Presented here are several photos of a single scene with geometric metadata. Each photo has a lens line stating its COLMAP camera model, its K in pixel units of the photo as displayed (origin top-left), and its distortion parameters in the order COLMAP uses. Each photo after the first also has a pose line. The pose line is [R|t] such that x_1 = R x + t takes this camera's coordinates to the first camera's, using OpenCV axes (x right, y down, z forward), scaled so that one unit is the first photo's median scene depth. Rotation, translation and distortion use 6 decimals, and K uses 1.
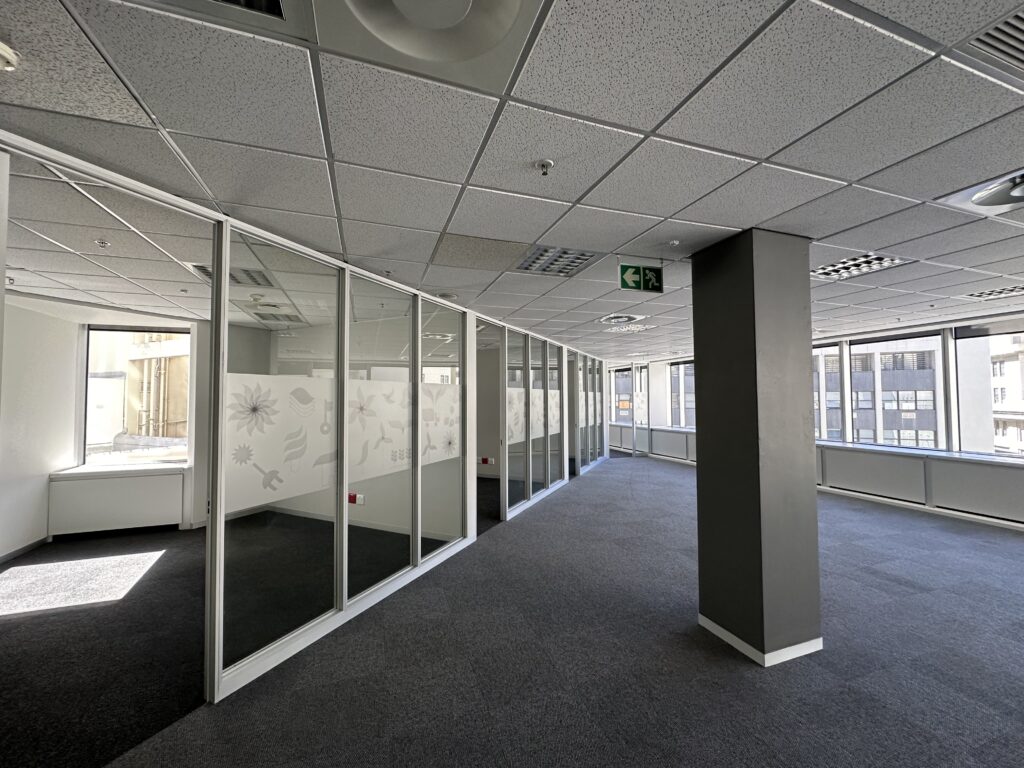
lens RADIAL K [[405.8, 0, 512.0], [0, 405.8, 384.0], [0, 0, 1]] dist [-0.000042, -0.000271]
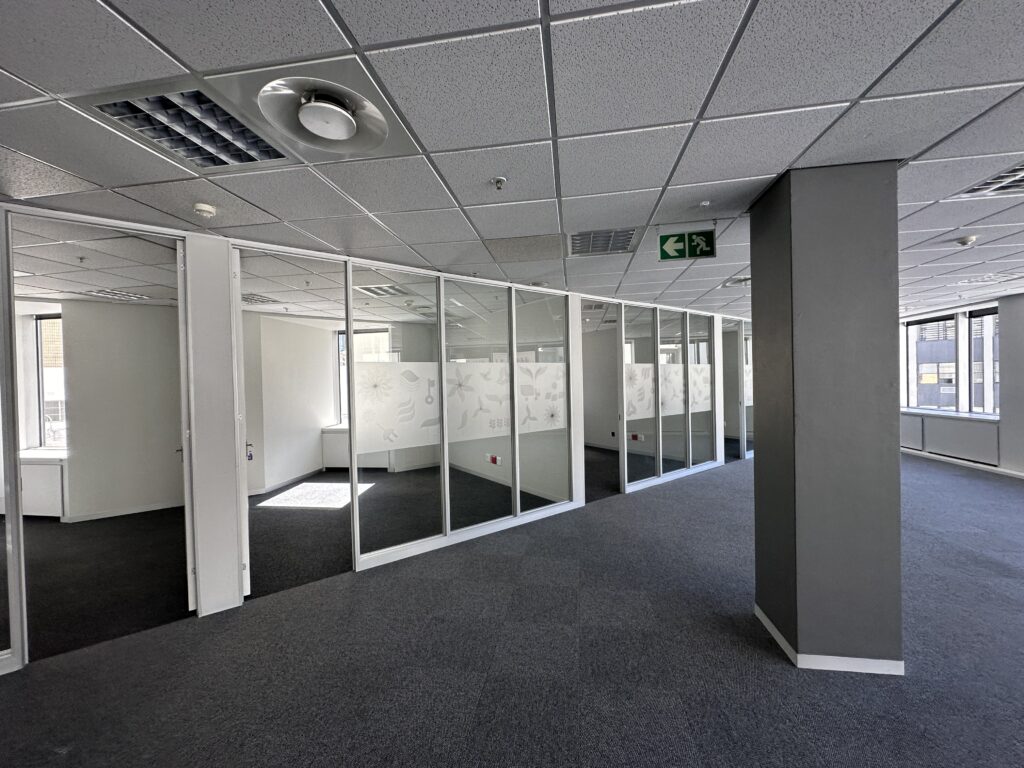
lens RADIAL K [[405.8, 0, 512.0], [0, 405.8, 384.0], [0, 0, 1]] dist [-0.000042, -0.000271]
pose [[0.881430, -0.009185, -0.472226, 0.314481], [0.035115, 0.998318, 0.046127, 0.003772], [0.471008, -0.057240, 0.880270, -0.035452]]
